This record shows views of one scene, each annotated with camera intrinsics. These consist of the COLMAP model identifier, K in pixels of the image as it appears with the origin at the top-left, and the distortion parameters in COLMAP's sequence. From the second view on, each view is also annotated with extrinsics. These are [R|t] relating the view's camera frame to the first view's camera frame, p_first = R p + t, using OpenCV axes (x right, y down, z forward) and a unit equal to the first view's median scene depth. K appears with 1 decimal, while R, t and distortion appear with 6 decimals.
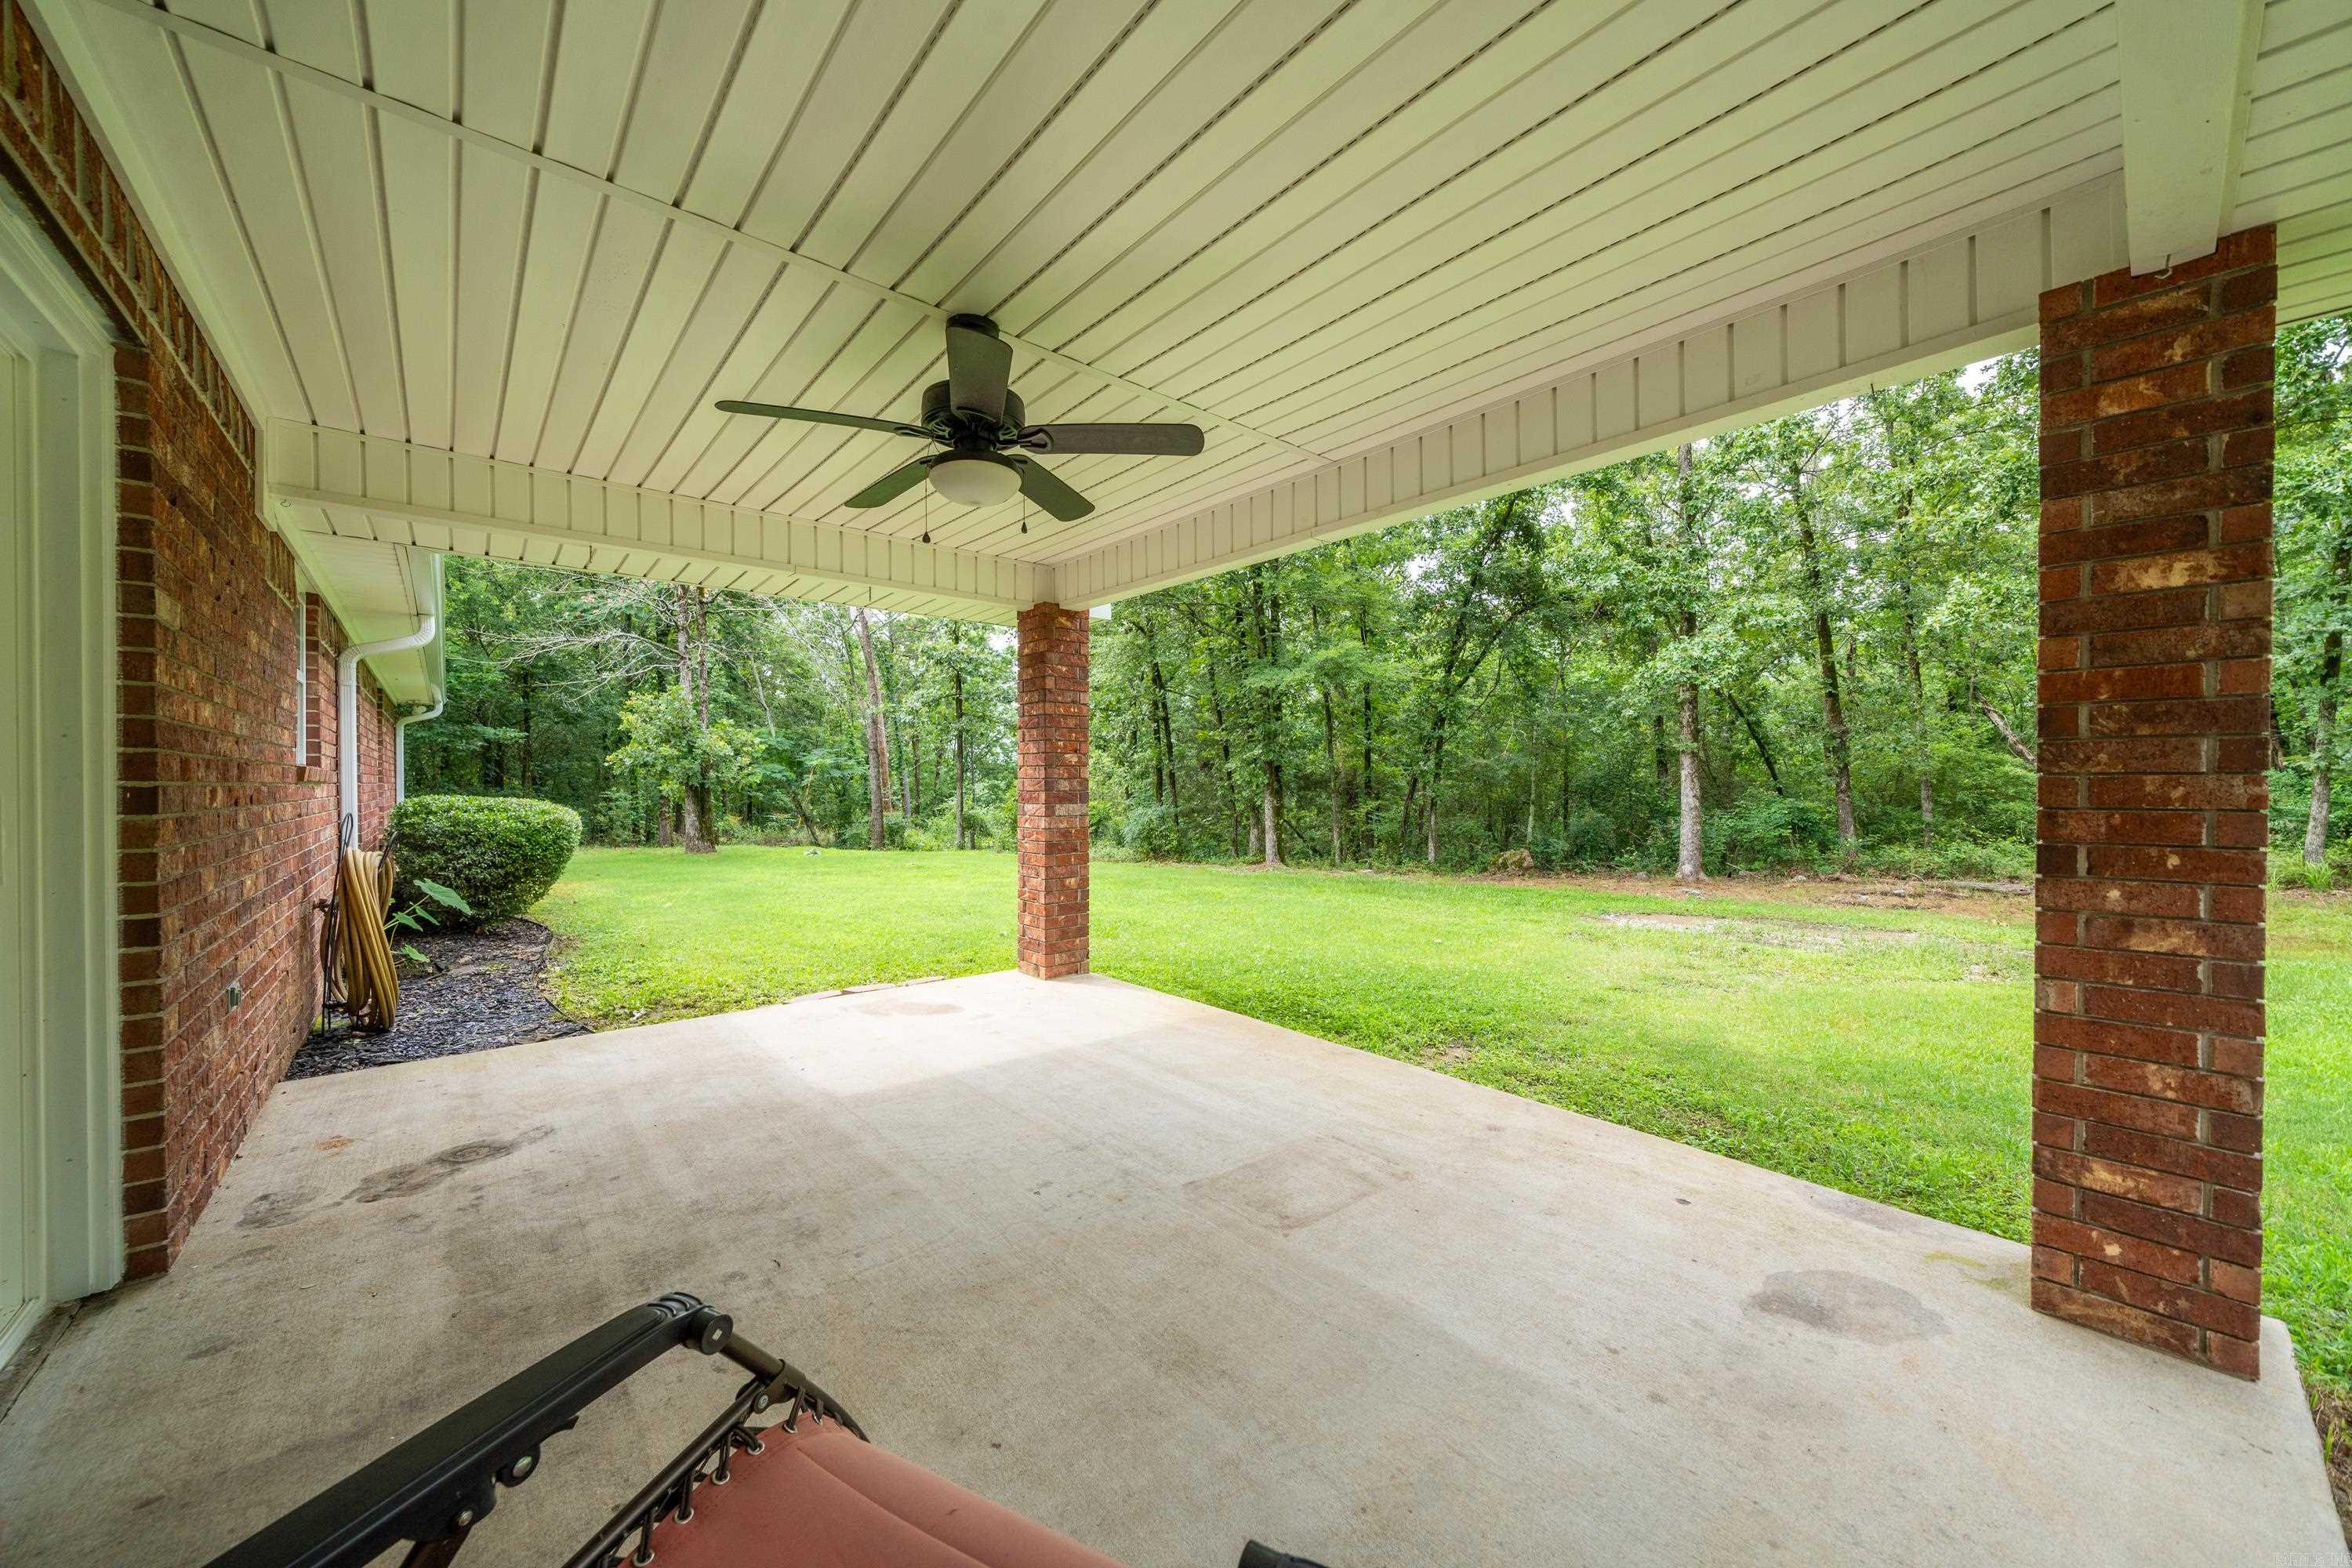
lens RADIAL K [[848.8, 0, 1171.0], [0, 848.8, 785.1], [0, 0, 1]] dist [-0.002332, -0.000212]
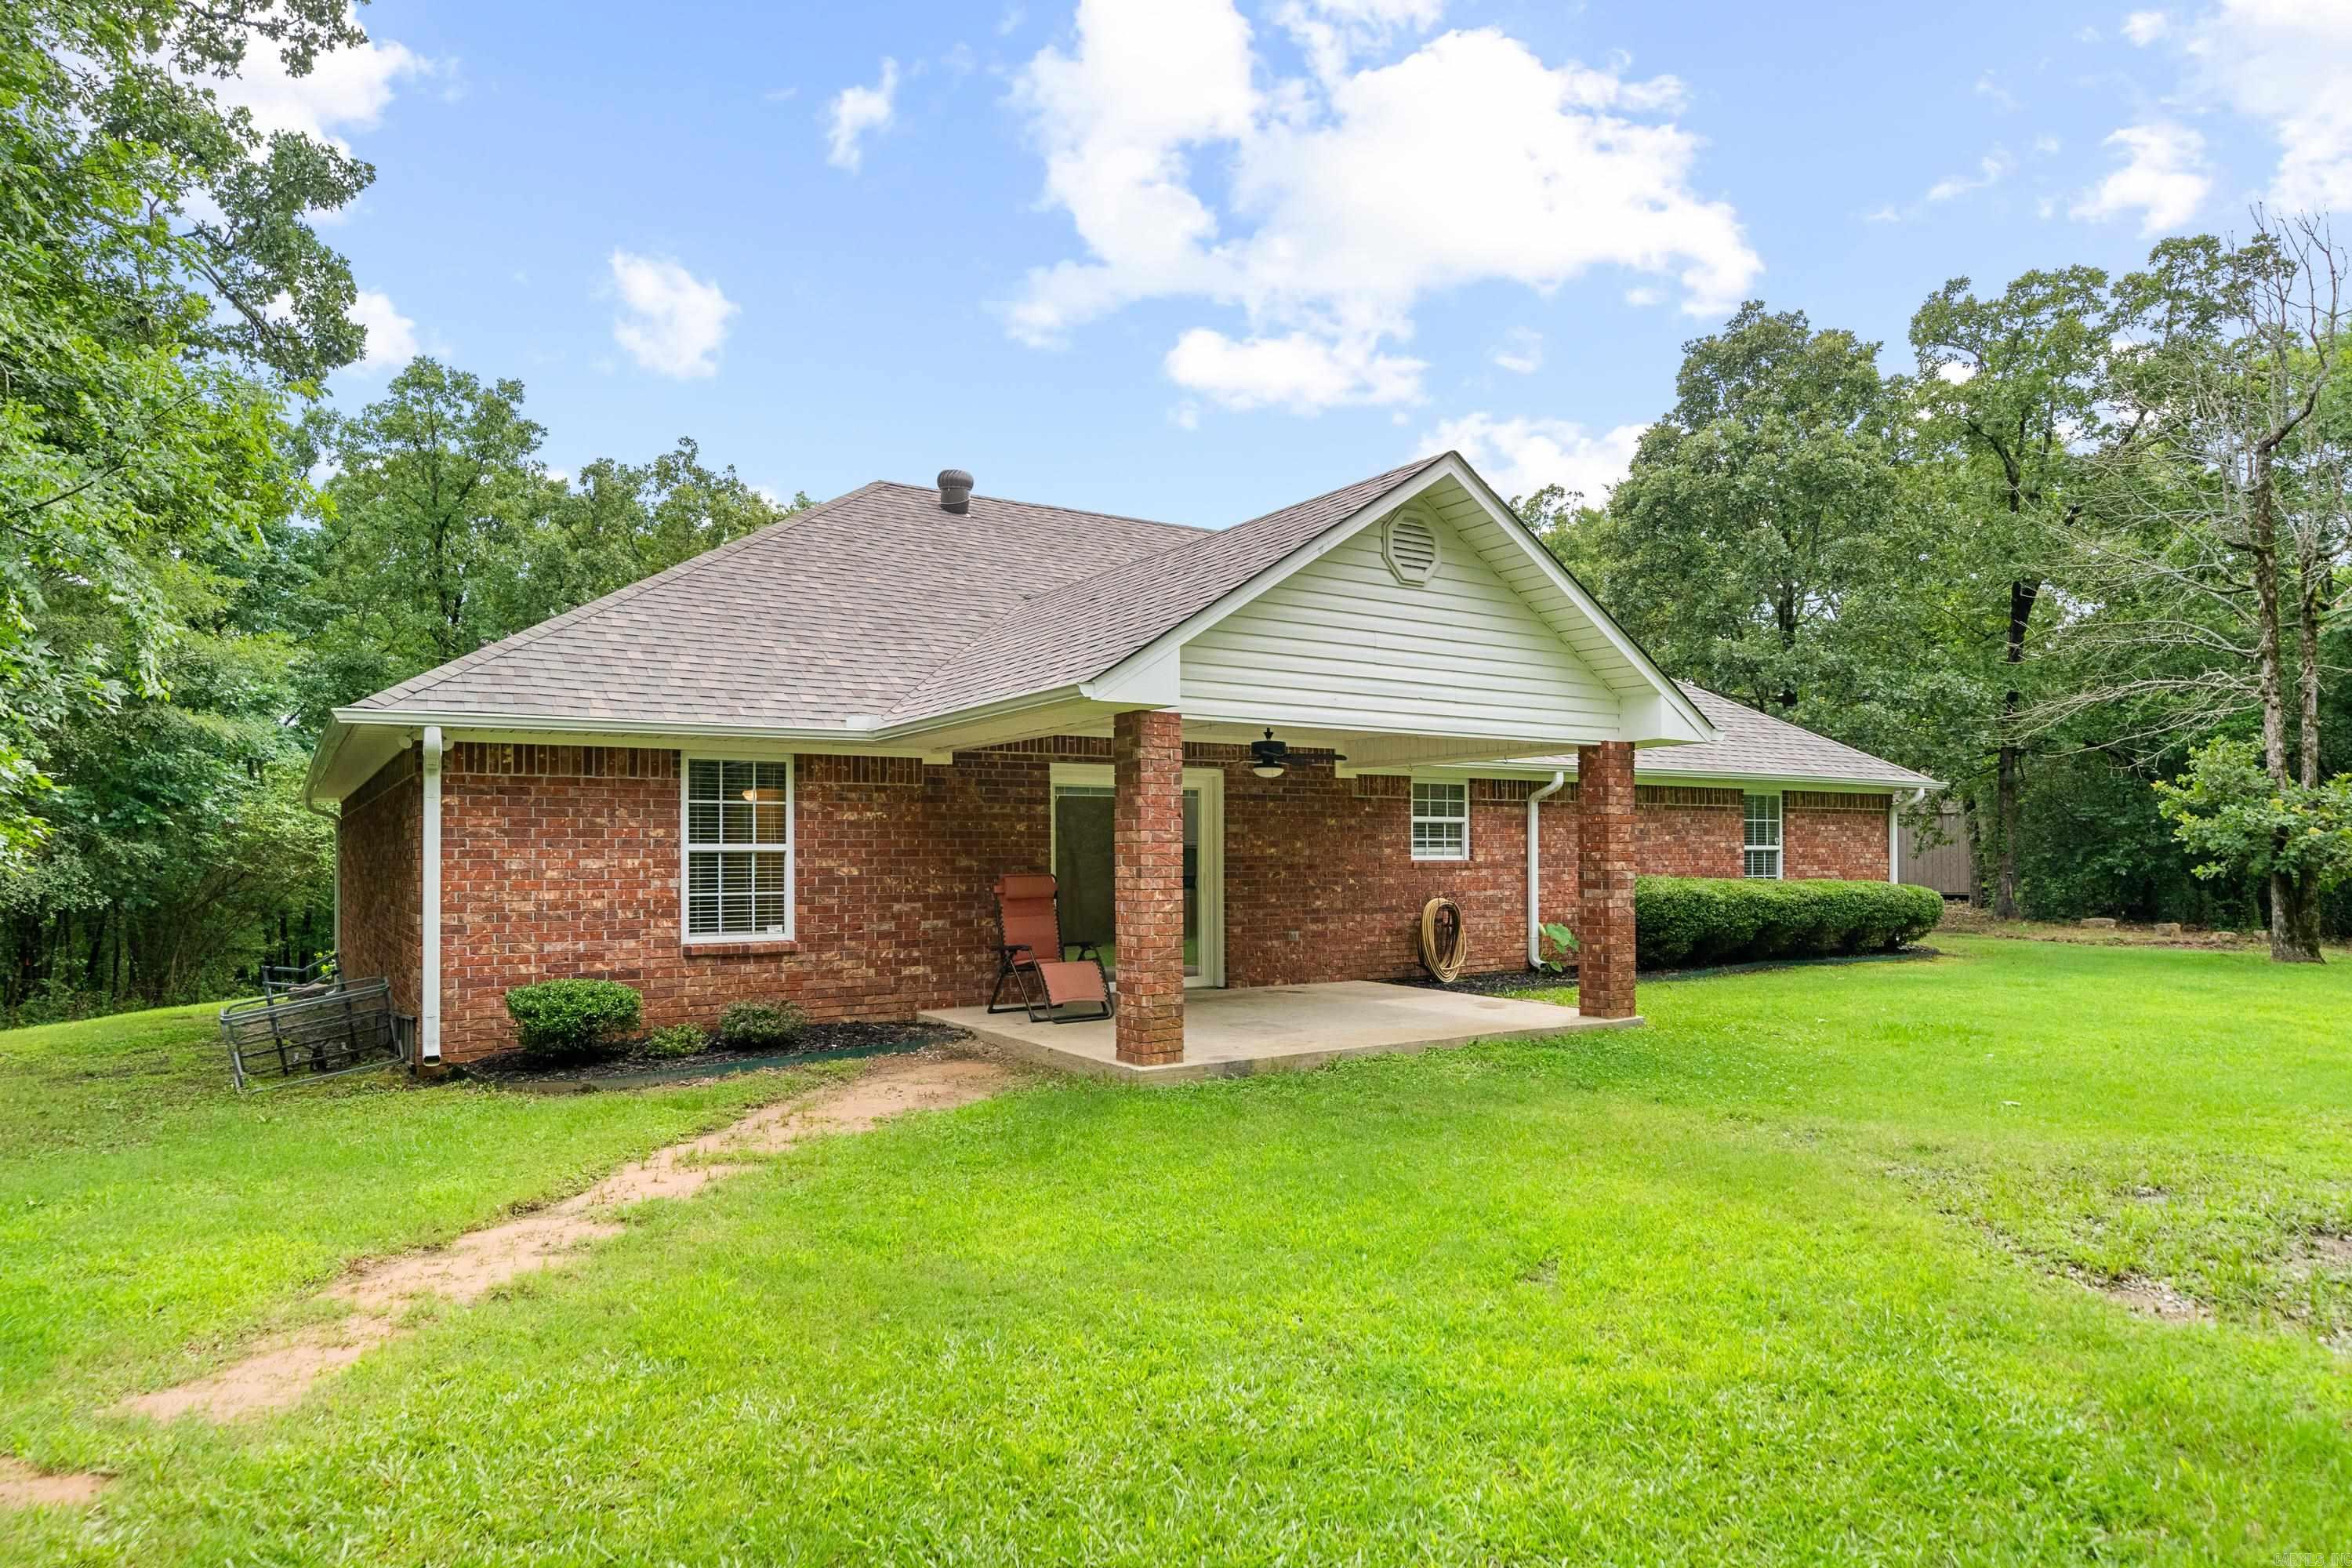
lens RADIAL K [[1404.9, 0, 1181.2], [0, 1404.9, 824.7], [0, 0, 1]] dist [-0.001040, -0.000020]
pose [[-0.128097, -0.019950, -0.991561, 4.071373], [-0.000113, 0.999798, -0.020101, -0.066484], [0.991762, -0.002463, -0.128074, 1.181925]]
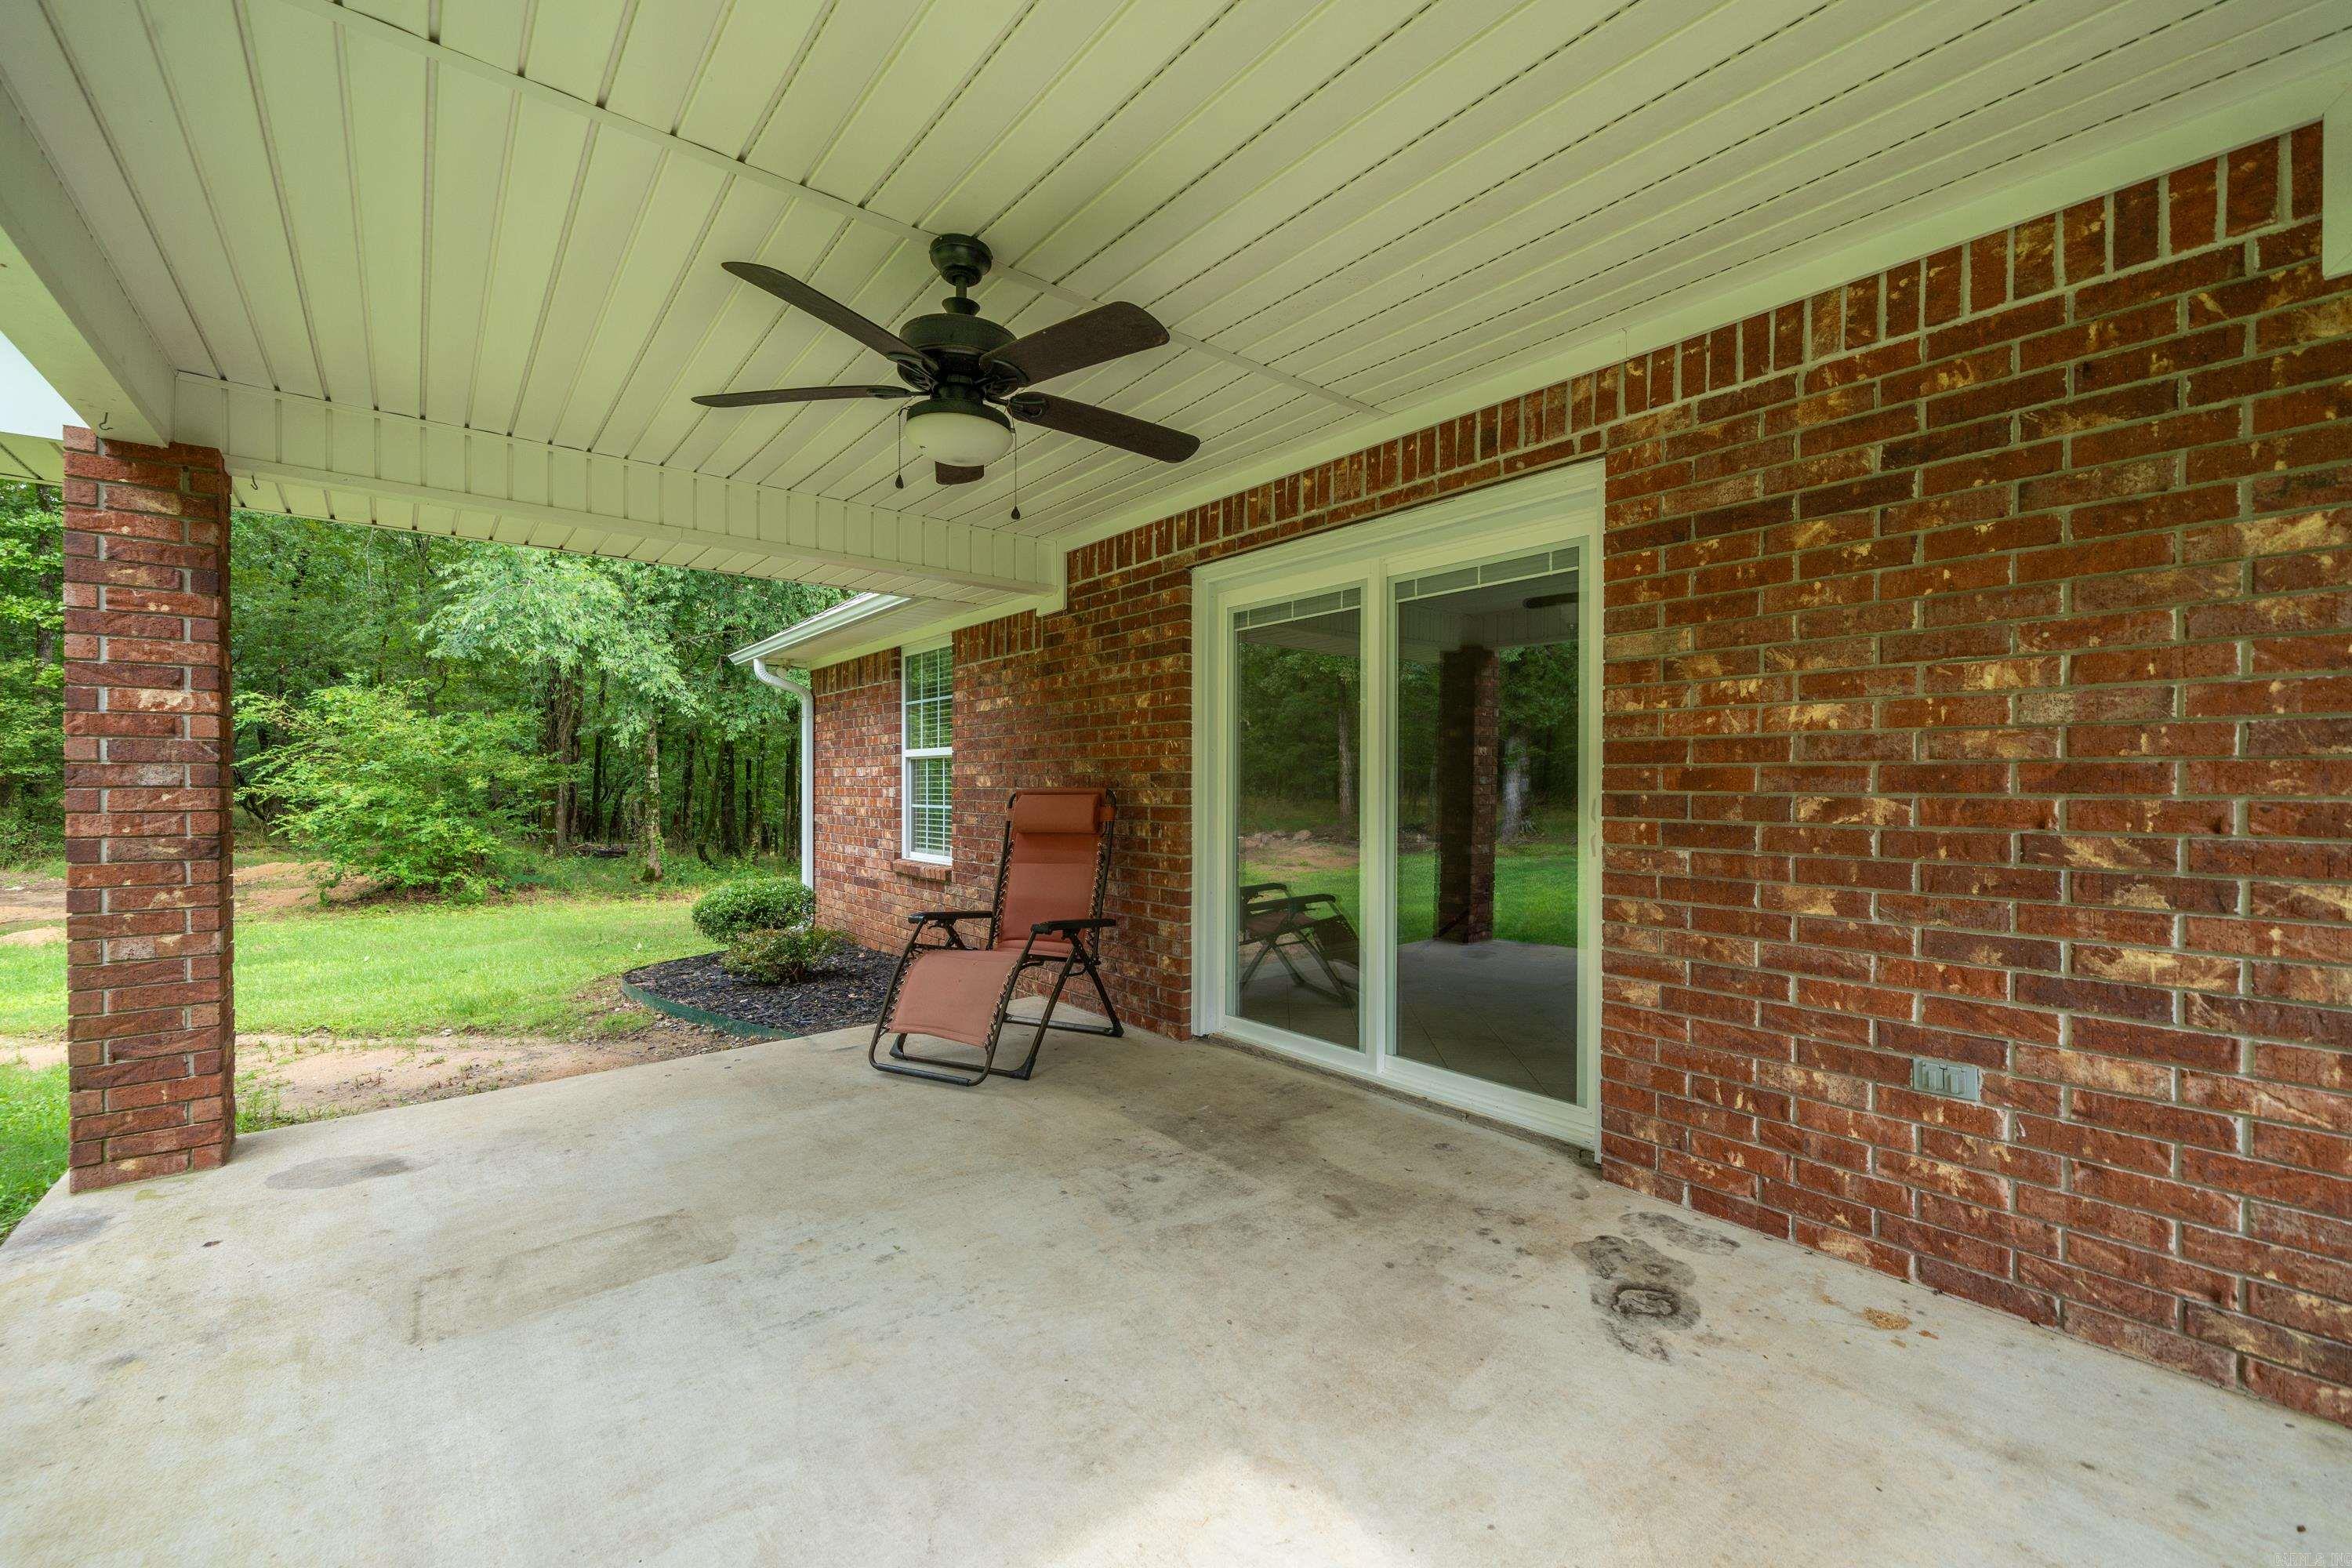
lens RADIAL K [[955.1, 0, 1172.8], [0, 955.1, 788.7], [0, 0, 1]] dist [-0.000412, 0.000276]
pose [[-0.999646, 0.001699, 0.026554, -0.417557], [0.001984, 0.999941, 0.010707, -0.016814], [-0.026534, 0.010756, -0.999590, 1.738333]]
